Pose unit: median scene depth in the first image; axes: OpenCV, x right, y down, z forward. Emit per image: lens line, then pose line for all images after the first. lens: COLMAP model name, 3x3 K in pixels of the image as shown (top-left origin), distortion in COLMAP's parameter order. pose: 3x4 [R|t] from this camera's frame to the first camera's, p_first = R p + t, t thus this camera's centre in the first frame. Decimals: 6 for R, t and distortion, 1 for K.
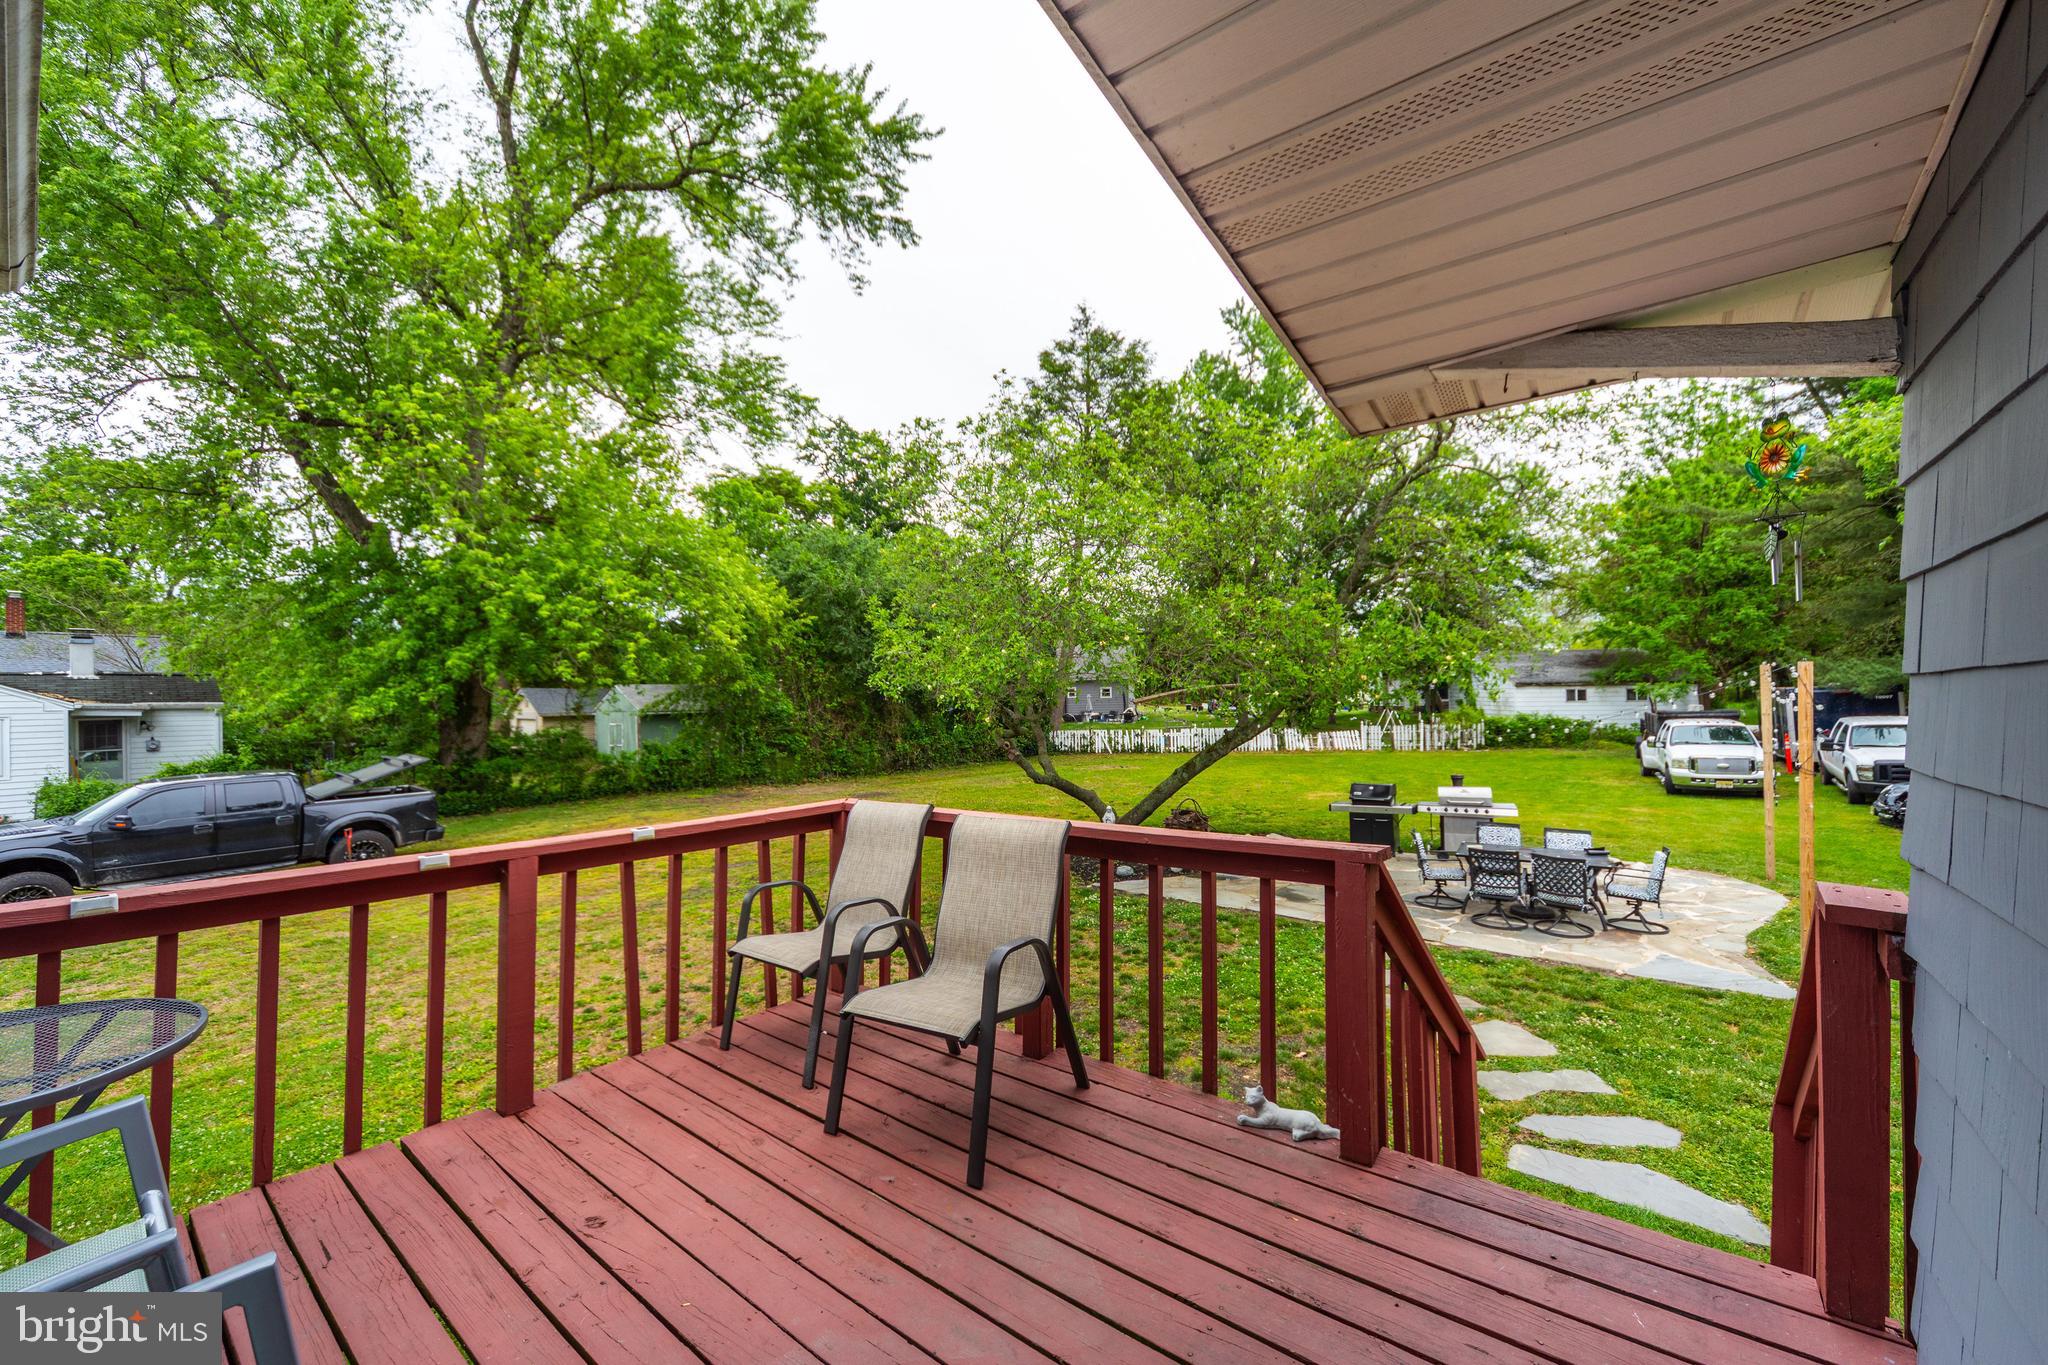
lens RADIAL K [[787.3, 0, 1024.0], [0, 787.3, 682.5], [0, 0, 1]] dist [-0.001110, -0.000079]
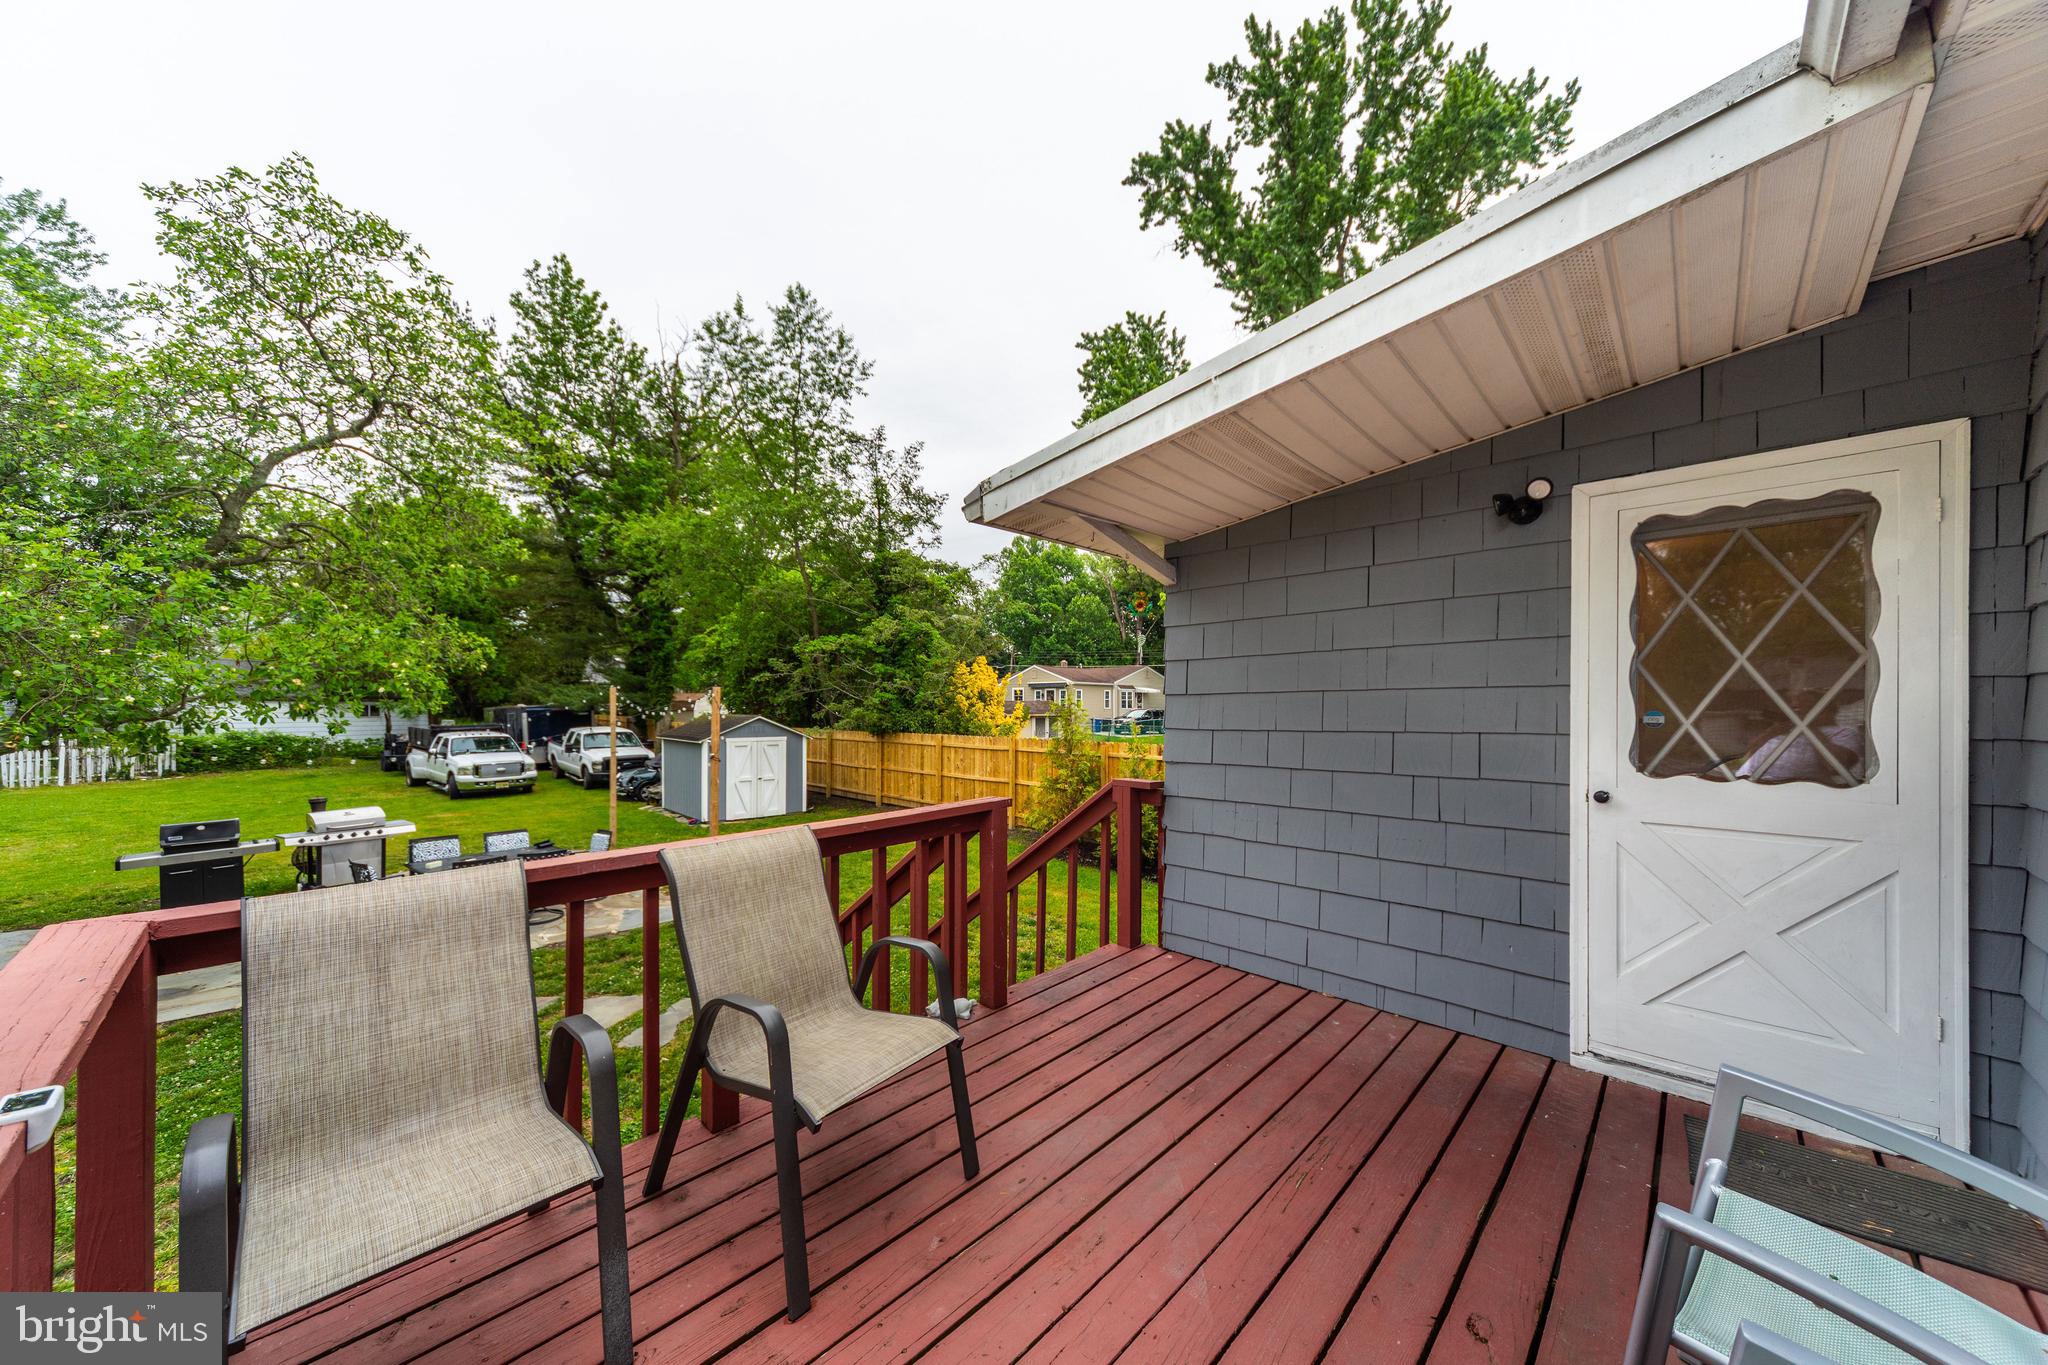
lens RADIAL K [[707.4, 0, 1026.0], [0, 707.4, 711.9], [0, 0, 1]] dist [-0.000071, -0.000016]
pose [[0.097365, 0.007581, 0.995220, -0.114455], [-0.021872, 0.999746, -0.005476, 0.005970], [-0.995008, -0.021234, 0.097506, 0.101972]]
